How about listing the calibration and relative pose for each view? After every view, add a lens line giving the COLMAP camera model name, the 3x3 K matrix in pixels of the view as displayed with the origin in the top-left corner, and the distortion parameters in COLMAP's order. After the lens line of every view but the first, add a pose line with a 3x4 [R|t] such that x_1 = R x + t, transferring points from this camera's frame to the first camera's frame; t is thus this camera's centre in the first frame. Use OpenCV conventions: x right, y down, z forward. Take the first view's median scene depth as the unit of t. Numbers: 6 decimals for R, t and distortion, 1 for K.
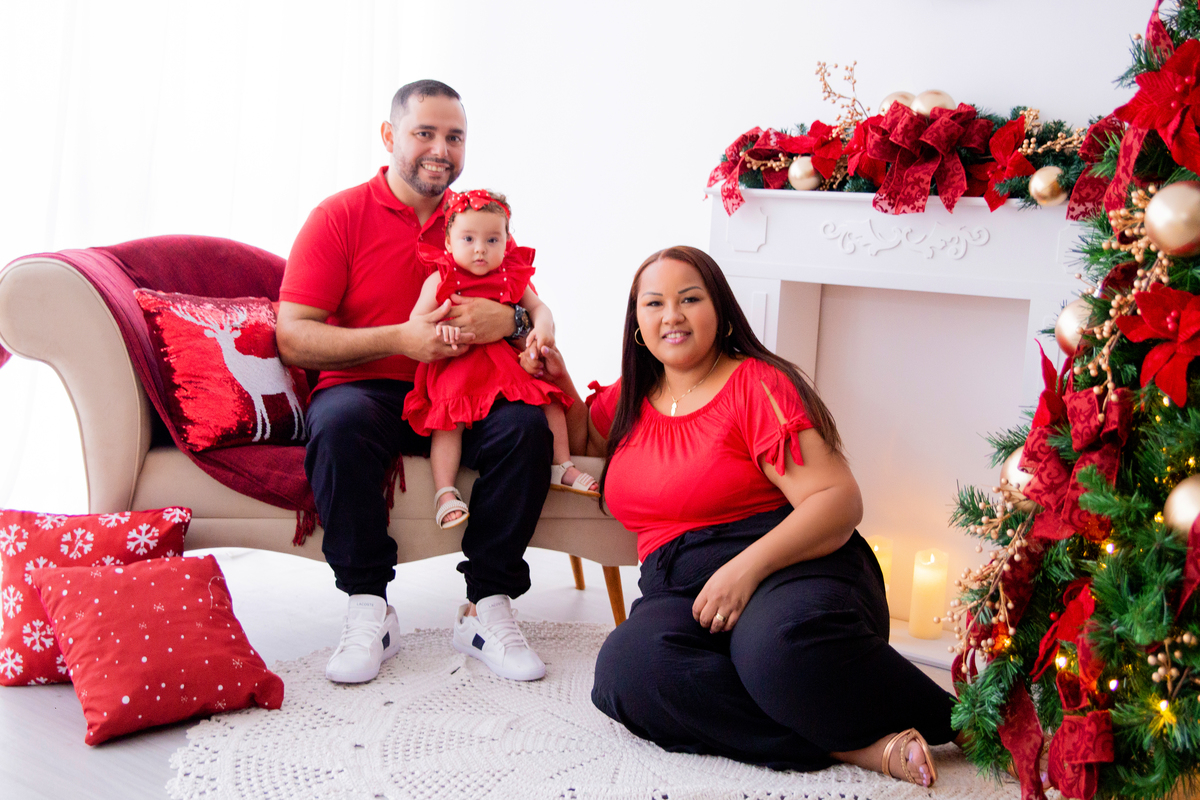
lens RADIAL K [[1456.2, 0, 600.0], [0, 1456.2, 400.0], [0, 0, 1]] dist [0.009153, -0.025965]
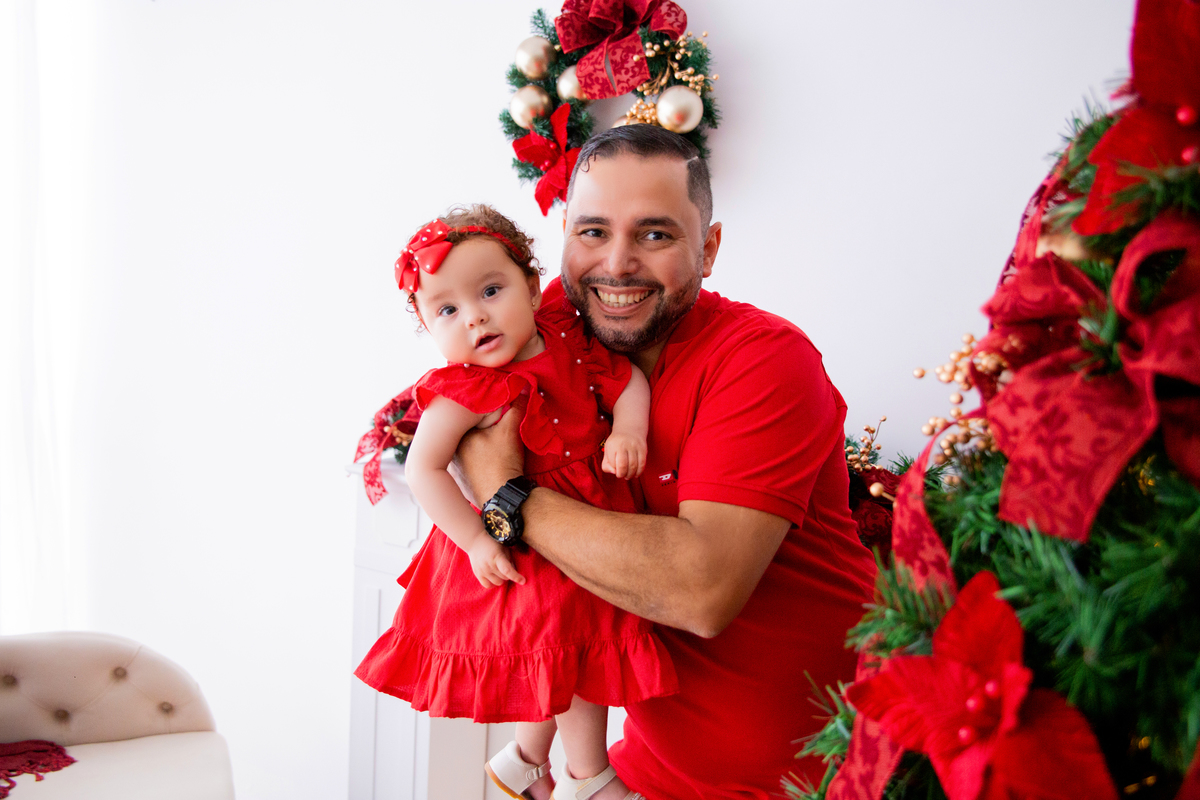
lens RADIAL K [[1055.7, 0, 602.8], [0, 1055.7, 371.5], [0, 0, 1]] dist [-0.030971, -0.001993]
pose [[0.990235, -0.005114, 0.139316, 0.162439], [0.006785, 0.999911, -0.011518, -0.233715], [-0.139245, 0.012351, 0.990181, 0.482118]]
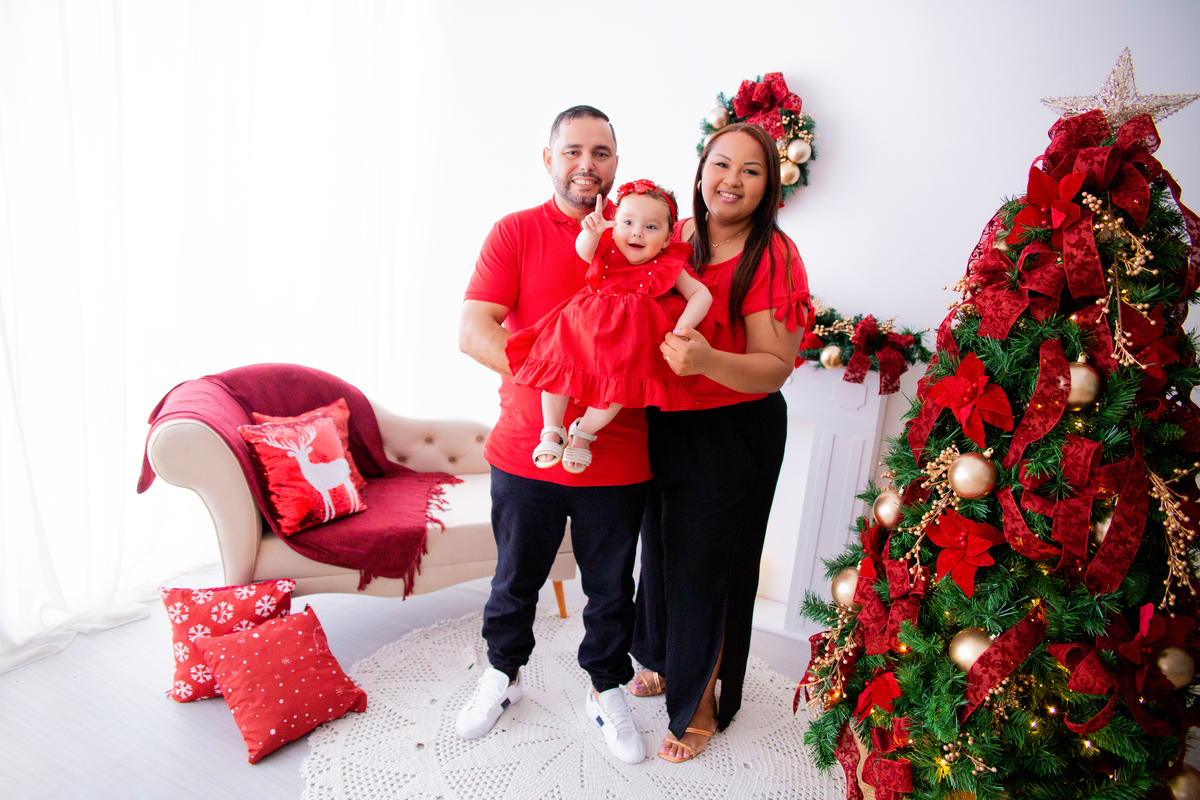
lens RADIAL K [[850.9, 0, 600.0], [0, 850.9, 400.0], [0, 0, 1]] dist [-0.081472, 0.001105]
pose [[0.984234, -0.016023, 0.176143, -0.121957], [-0.006821, 0.991709, 0.128322, -0.230845], [-0.176739, -0.127500, 0.975965, 0.119637]]
